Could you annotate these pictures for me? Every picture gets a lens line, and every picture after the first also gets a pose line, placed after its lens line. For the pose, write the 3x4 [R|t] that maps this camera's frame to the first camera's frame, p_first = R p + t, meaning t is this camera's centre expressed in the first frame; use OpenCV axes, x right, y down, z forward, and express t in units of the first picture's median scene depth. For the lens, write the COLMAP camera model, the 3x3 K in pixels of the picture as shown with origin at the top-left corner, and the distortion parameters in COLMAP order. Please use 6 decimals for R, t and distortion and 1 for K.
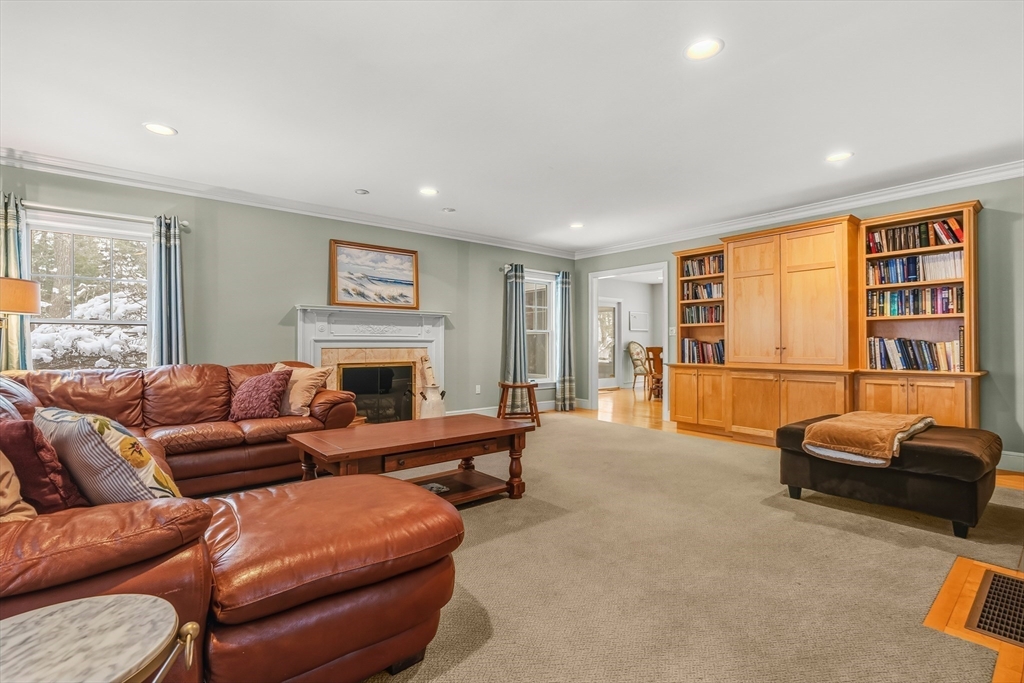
lens RADIAL K [[469.6, 0, 513.9], [0, 469.6, 341.0], [0, 0, 1]] dist [-0.012913, 0.000345]
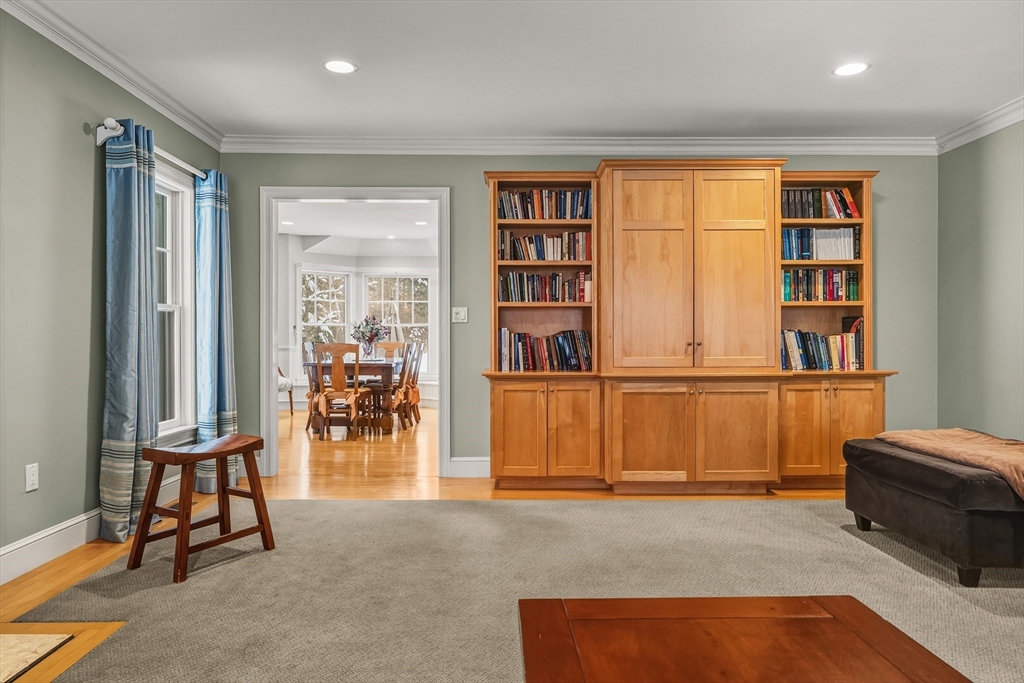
lens RADIAL K [[647.5, 0, 510.4], [0, 647.5, 341.8], [0, 0, 1]] dist [-0.010149, 0.003034]
pose [[0.623259, -0.007595, 0.781979, -0.263388], [-0.004763, 0.999897, 0.013508, 0.001211], [-0.782001, -0.012143, 0.623159, 0.554273]]
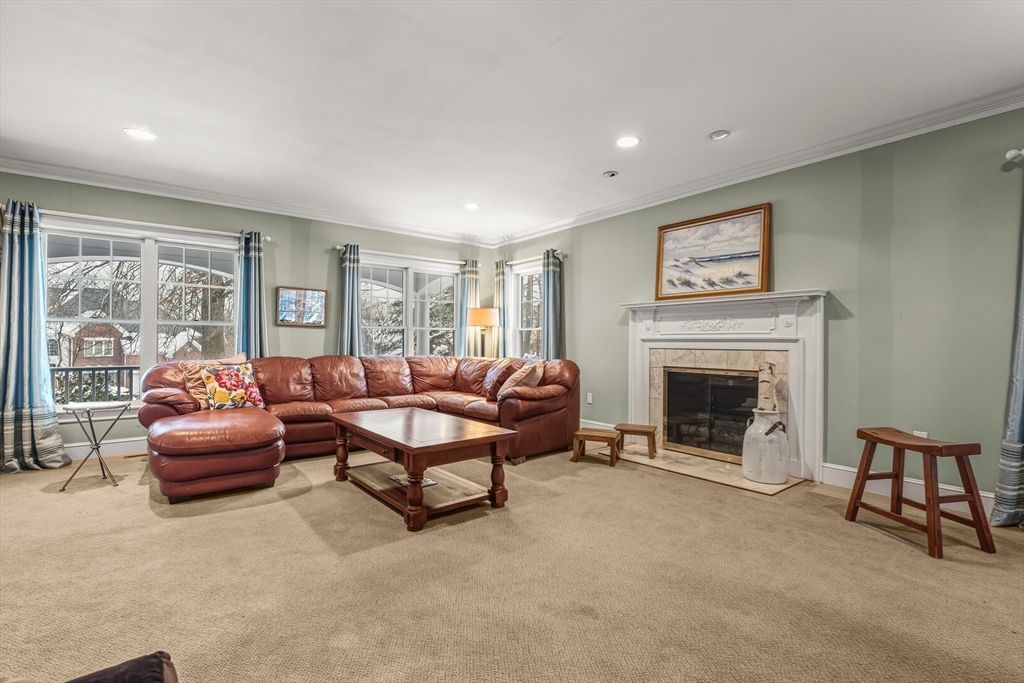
lens RADIAL K [[469.6, 0, 514.3], [0, 469.6, 344.5], [0, 0, 1]] dist [-0.012913, 0.000345]
pose [[-0.012895, 0.000982, -0.999916, 0.497936], [-0.000438, 0.999999, 0.000987, 0.006877], [0.999917, 0.000451, -0.012895, 0.718885]]
